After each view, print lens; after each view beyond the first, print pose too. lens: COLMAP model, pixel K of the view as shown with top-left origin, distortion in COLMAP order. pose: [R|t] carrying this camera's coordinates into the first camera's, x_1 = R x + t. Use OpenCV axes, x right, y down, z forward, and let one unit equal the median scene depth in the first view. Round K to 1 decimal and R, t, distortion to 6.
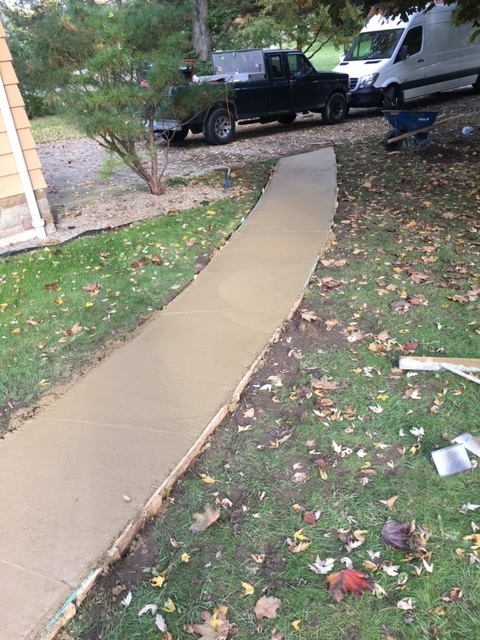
lens RADIAL K [[537.9, 0, 236.6], [0, 537.9, 317.3], [0, 0, 1]] dist [0.064706, -0.087829]
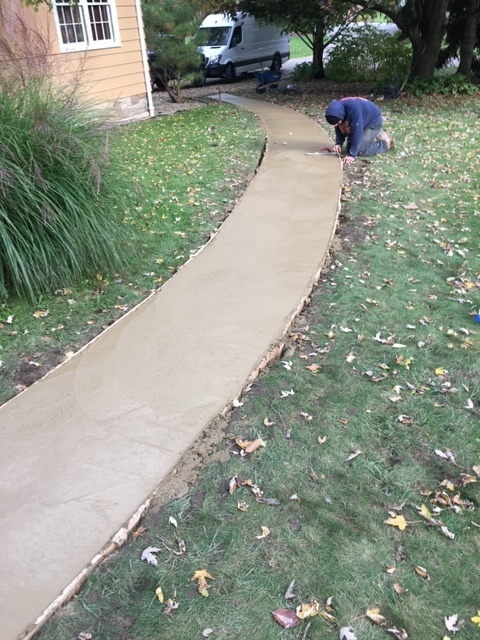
lens RADIAL K [[537.9, 0, 240.5], [0, 537.9, 322.5], [0, 0, 1]] dist [0.064706, -0.087829]
pose [[0.908728, -0.148310, 0.390150, -0.398626], [0.144395, 0.988730, 0.039532, 0.244519], [-0.391616, 0.020412, 0.919902, -0.416609]]
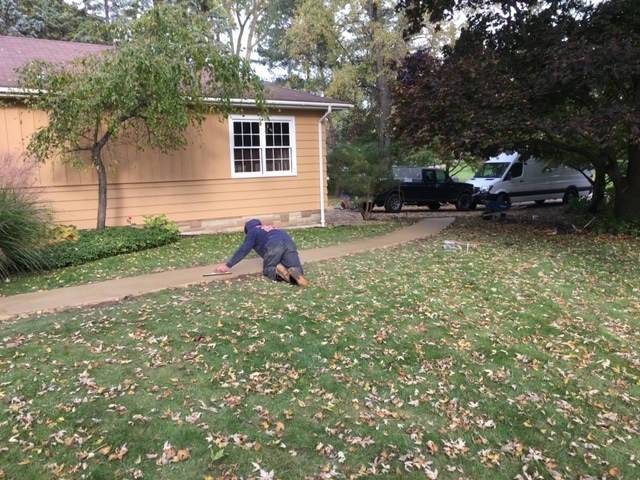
lens RADIAL K [[537.9, 0, 320.6], [0, 537.9, 237.8], [0, 0, 1]] dist [0.064706, -0.087829]
pose [[0.985042, 0.098403, -0.141457, -0.005266], [-0.137861, 0.942536, -0.304335, 0.268220], [0.103381, 0.319284, 0.942003, -0.542687]]
